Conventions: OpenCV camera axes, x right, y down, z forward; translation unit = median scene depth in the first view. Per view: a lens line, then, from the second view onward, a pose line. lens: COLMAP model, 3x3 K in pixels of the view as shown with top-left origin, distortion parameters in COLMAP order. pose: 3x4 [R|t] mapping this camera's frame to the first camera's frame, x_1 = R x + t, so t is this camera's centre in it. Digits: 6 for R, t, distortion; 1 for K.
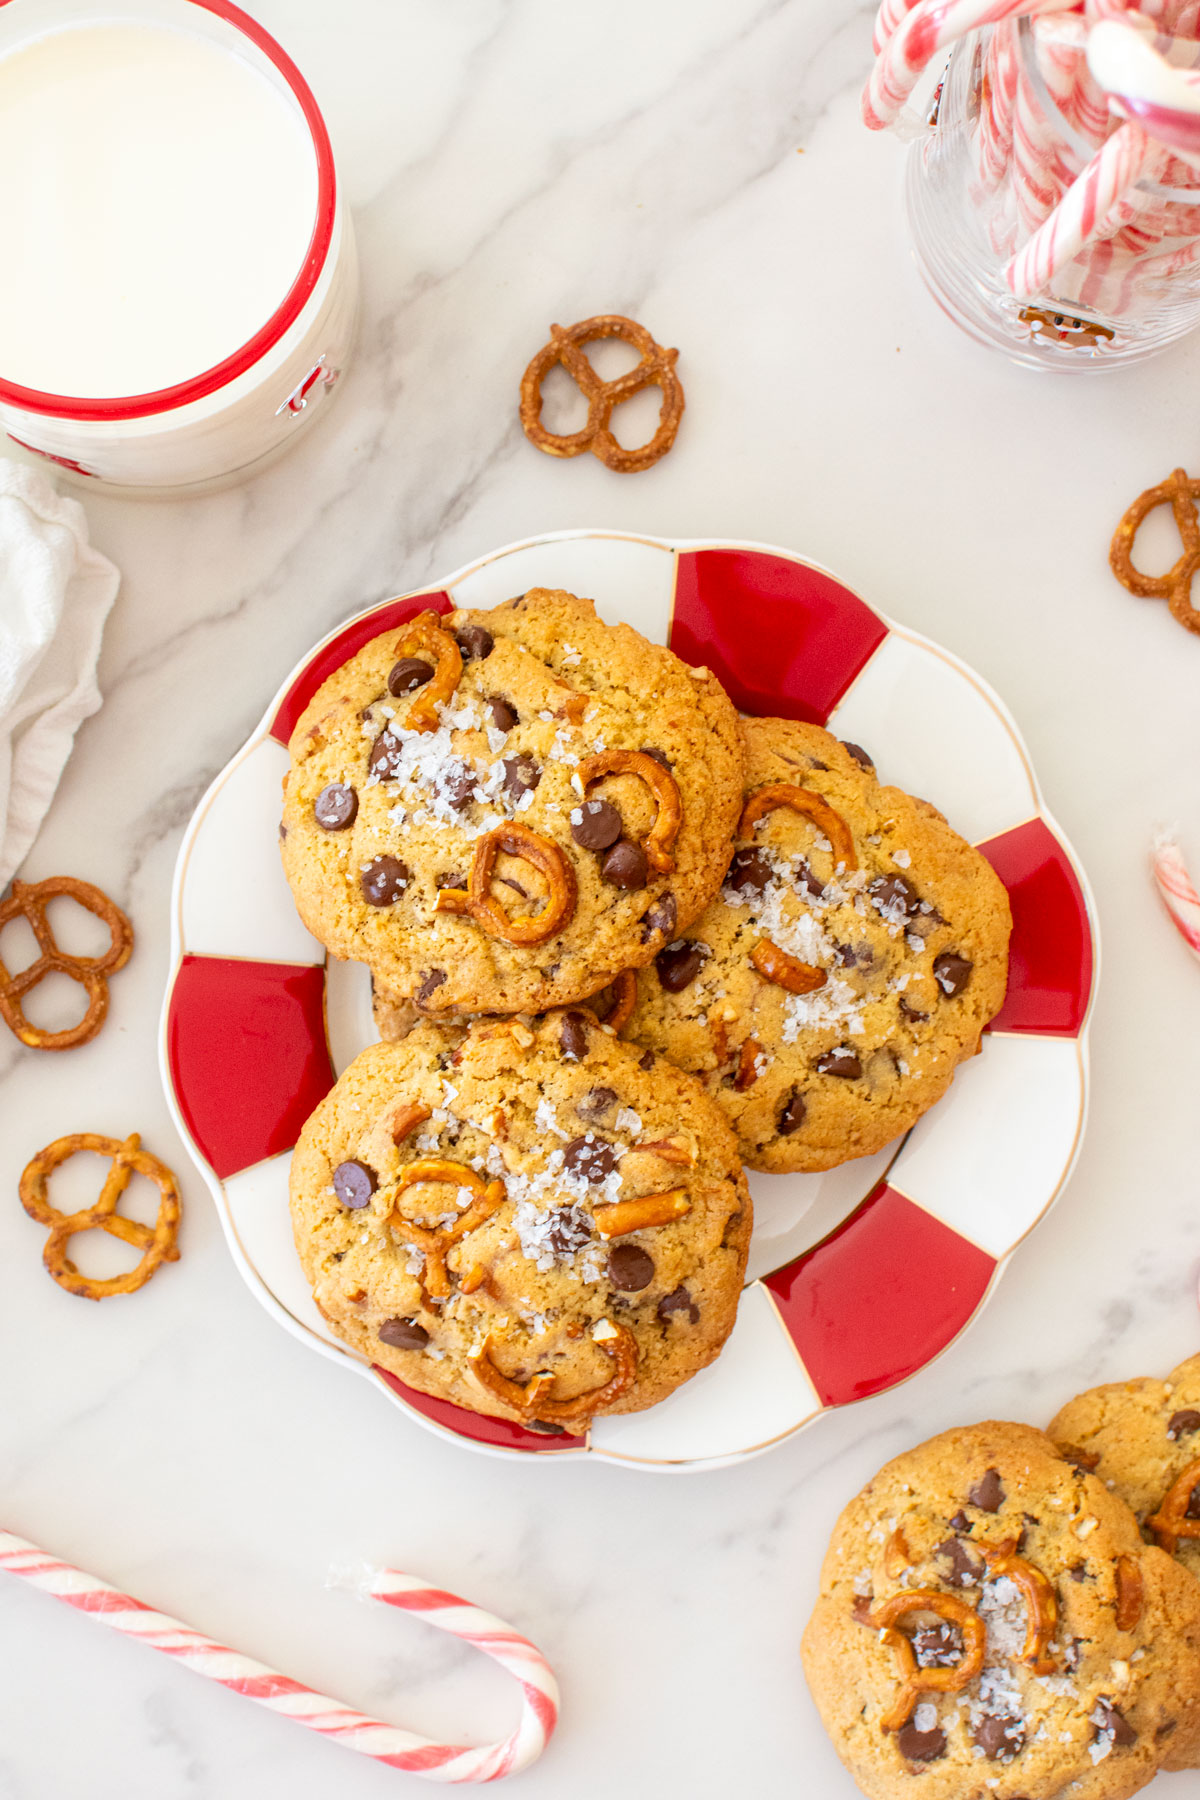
lens RADIAL K [[2706.5, 0, 600.0], [0, 2706.5, 900.0], [0, 0, 1]] dist [-0.216460, 0.149105]
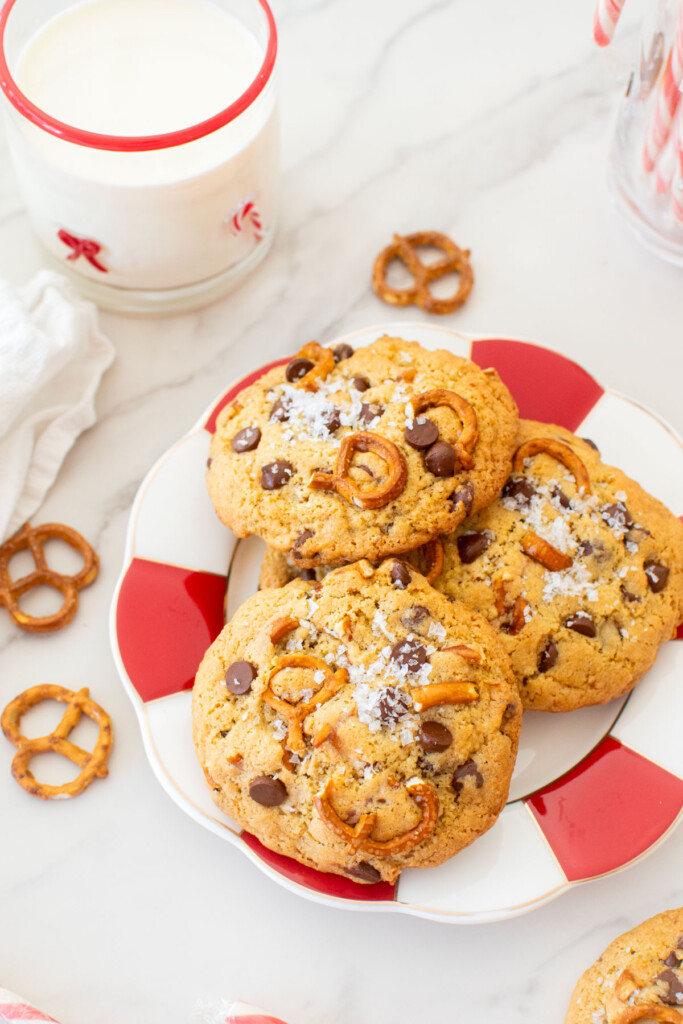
lens RADIAL K [[1539.7, 0, 341.5], [0, 1539.7, 512.0], [0, 0, 1]] dist [-0.216460, 0.149105]
pose [[0.998867, 0.042710, -0.020970, -0.025081], [-0.047502, 0.920495, -0.387857, 0.334383], [0.002737, 0.388414, 0.921481, 0.225951]]
